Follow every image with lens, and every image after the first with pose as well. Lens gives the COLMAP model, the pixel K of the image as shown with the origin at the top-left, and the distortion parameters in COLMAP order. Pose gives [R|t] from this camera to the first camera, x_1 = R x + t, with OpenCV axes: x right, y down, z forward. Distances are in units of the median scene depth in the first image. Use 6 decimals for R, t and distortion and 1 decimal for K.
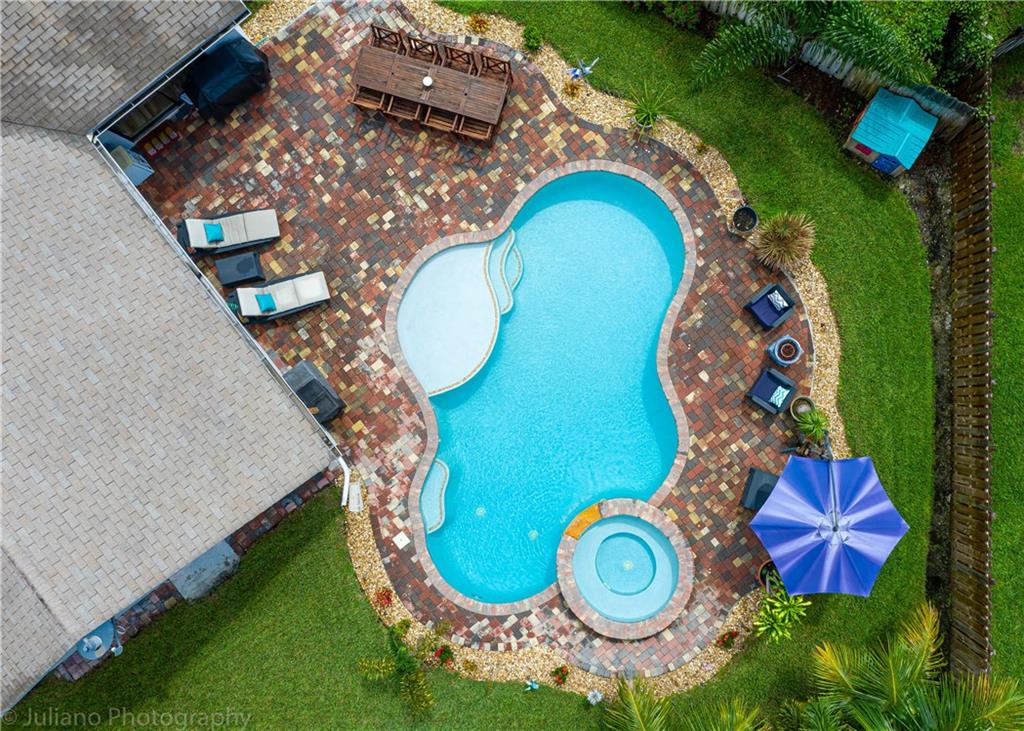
lens RADIAL K [[954.5, 0, 571.9], [0, 954.5, 366.5], [0, 0, 1]] dist [-0.026214, 0.000000]
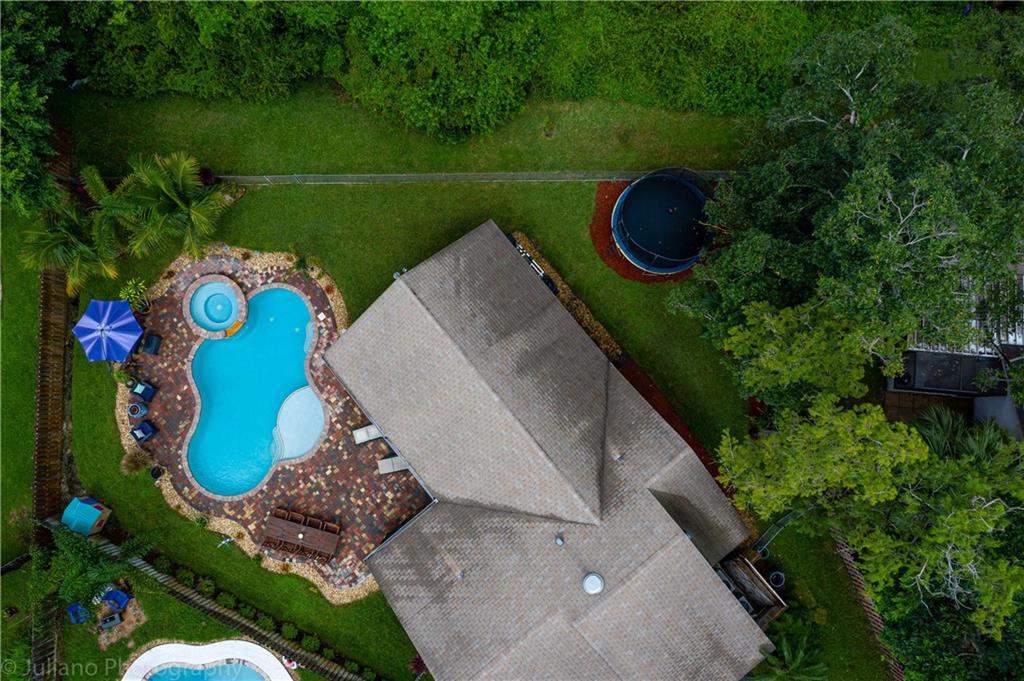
lens RADIAL K [[796.7, 0, 507.3], [0, 796.7, 342.4], [0, 0, 1]] dist [-0.020855, 0.035250]
pose [[-0.998904, 0.026009, 0.038918, -0.656053], [-0.021800, -0.994241, 0.104922, -0.068179], [0.041423, 0.103959, 0.993719, -0.726404]]
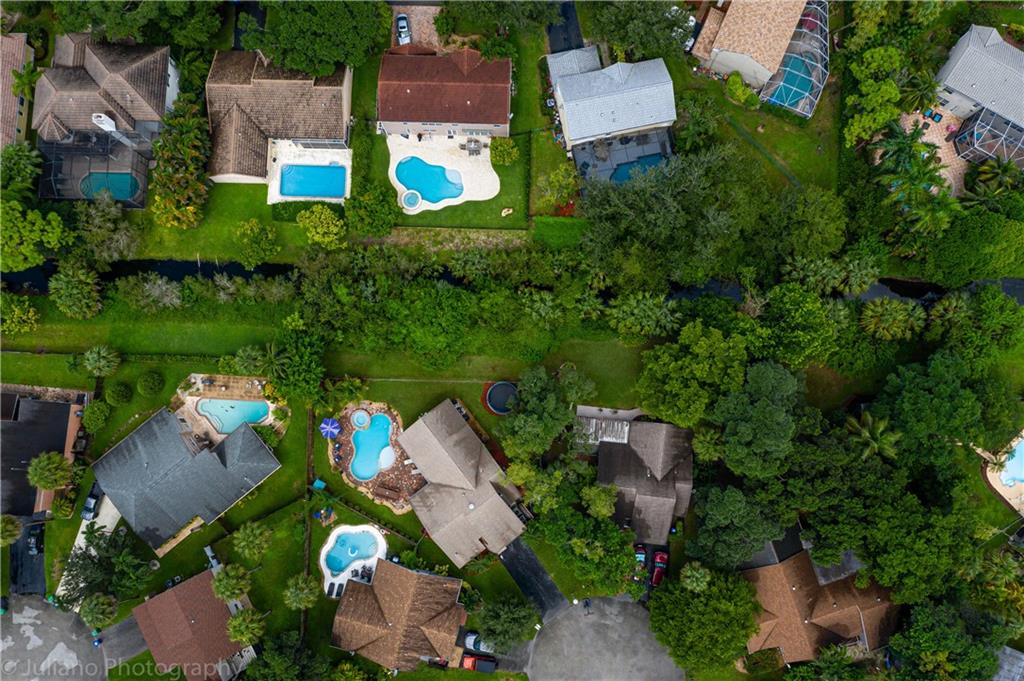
lens RADIAL K [[796.7, 0, 505.5], [0, 796.7, 357.5], [0, 0, 1]] dist [-0.020855, 0.035250]
pose [[-0.998779, -0.001770, 0.049364, -1.219389], [0.006800, -0.994770, 0.101915, 0.083011], [0.048925, 0.102126, 0.993568, -4.491790]]
